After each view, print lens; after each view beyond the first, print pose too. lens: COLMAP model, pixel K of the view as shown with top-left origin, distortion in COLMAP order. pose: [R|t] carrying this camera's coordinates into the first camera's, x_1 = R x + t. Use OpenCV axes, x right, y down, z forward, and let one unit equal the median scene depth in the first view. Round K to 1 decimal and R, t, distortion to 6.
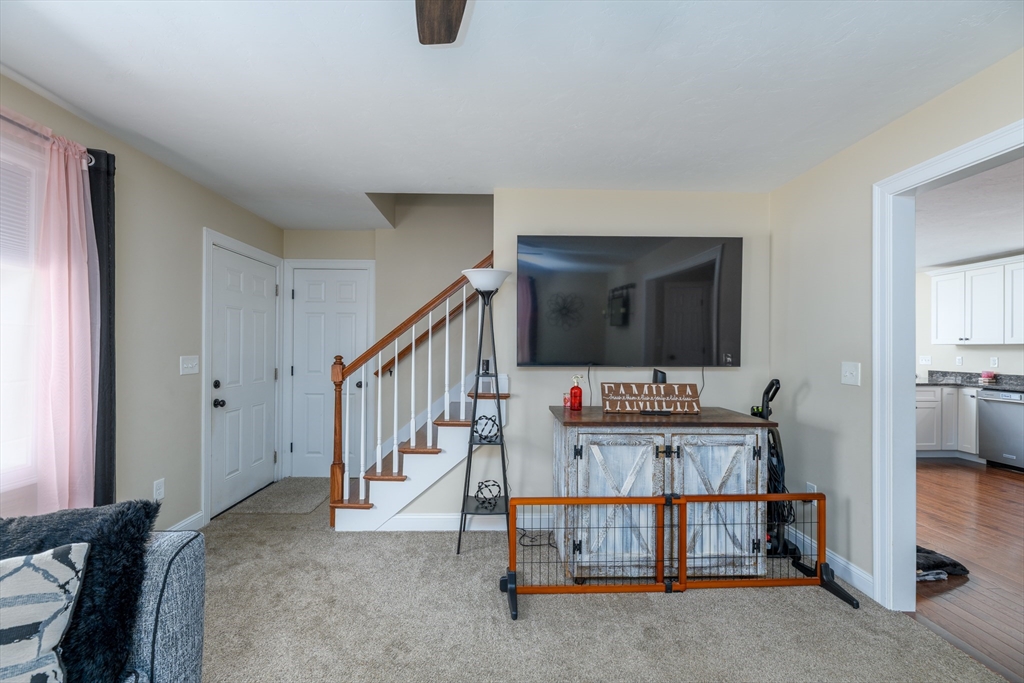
lens RADIAL K [[430.4, 0, 512.0], [0, 430.4, 341.5], [0, 0, 1]] dist [0.000146, 0.000001]
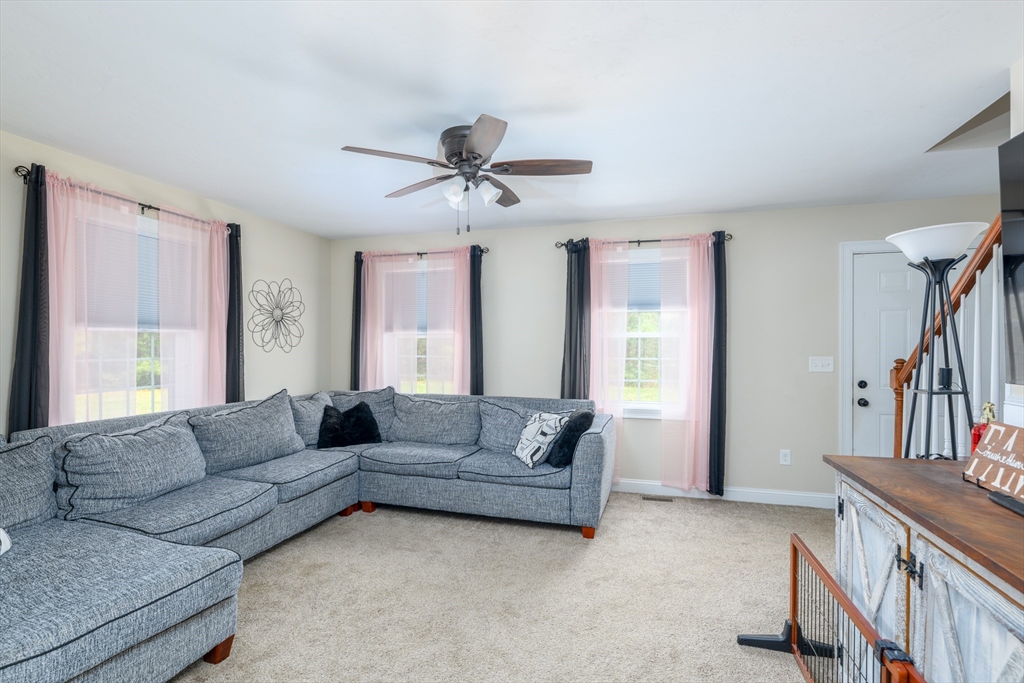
lens RADIAL K [[482.2, 0, 512.0], [0, 482.2, 341.5], [0, 0, 1]] dist [0.000238, 0.000009]
pose [[-0.285188, -0.016140, -0.958336, 0.796711], [0.007995, 0.999783, -0.019218, 0.010520], [0.958438, -0.013143, -0.284998, 0.580090]]
